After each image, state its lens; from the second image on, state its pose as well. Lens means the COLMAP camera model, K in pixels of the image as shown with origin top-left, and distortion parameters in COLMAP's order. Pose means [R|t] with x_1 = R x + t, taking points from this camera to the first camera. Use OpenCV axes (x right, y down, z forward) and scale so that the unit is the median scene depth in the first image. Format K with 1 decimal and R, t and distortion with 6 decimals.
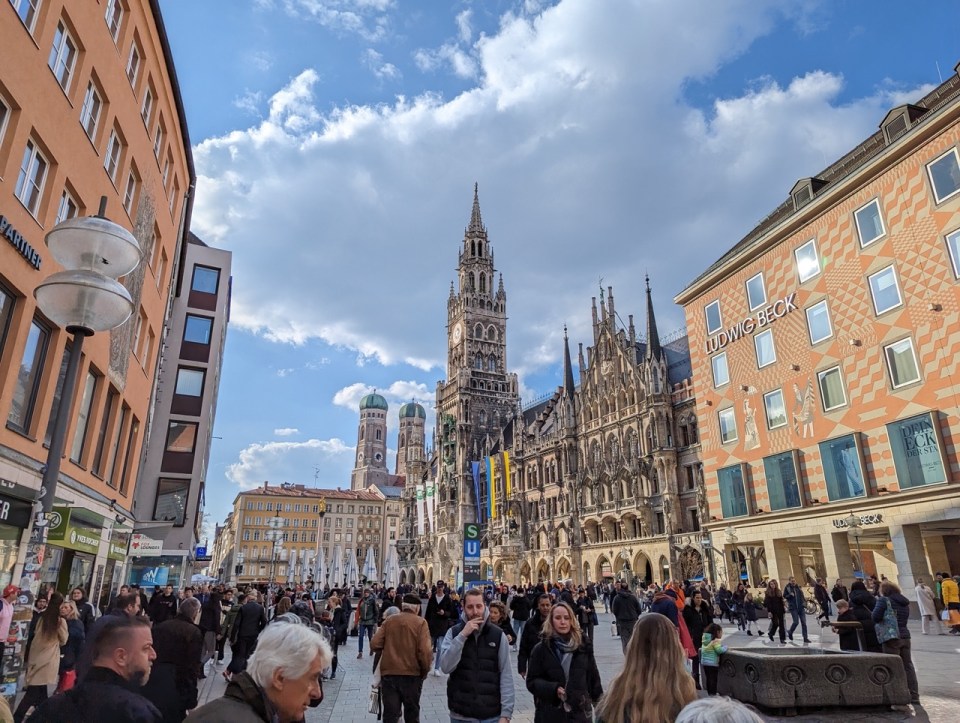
lens RADIAL K [[662.0, 0, 485.9], [0, 662.0, 346.8], [0, 0, 1]] dist [0.056719, -0.002598]
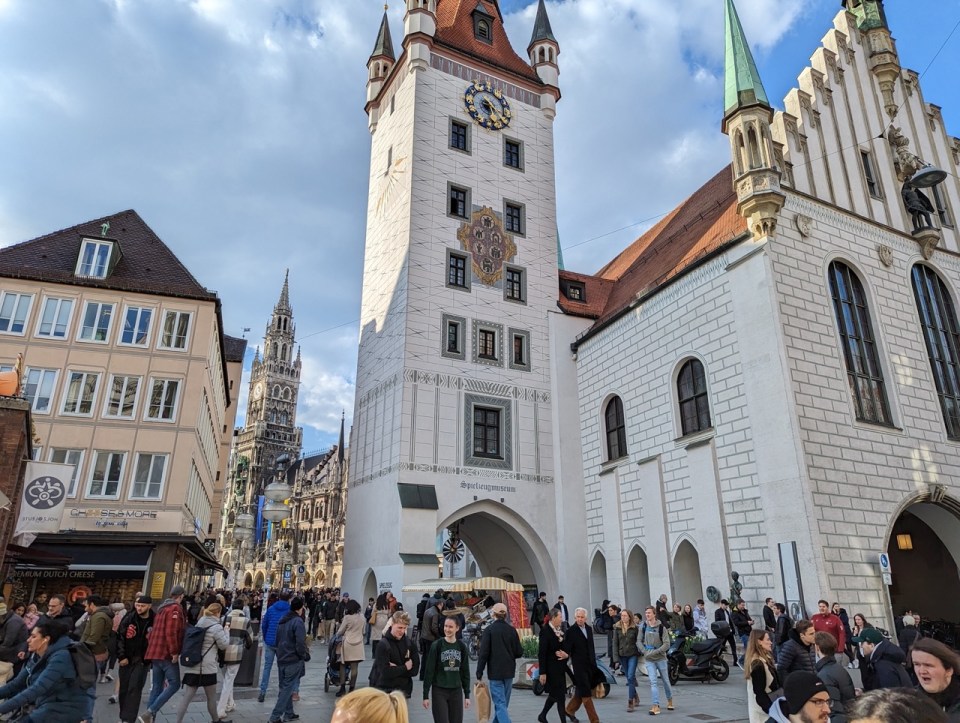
lens RADIAL K [[662.0, 0, 485.9], [0, 662.0, 346.8], [0, 0, 1]] dist [0.056719, -0.002598]
pose [[0.939889, 0.125030, 0.317769, -0.055345], [-0.123503, 0.992028, -0.025031, -0.141275], [-0.318365, -0.015719, 0.947838, -0.397736]]
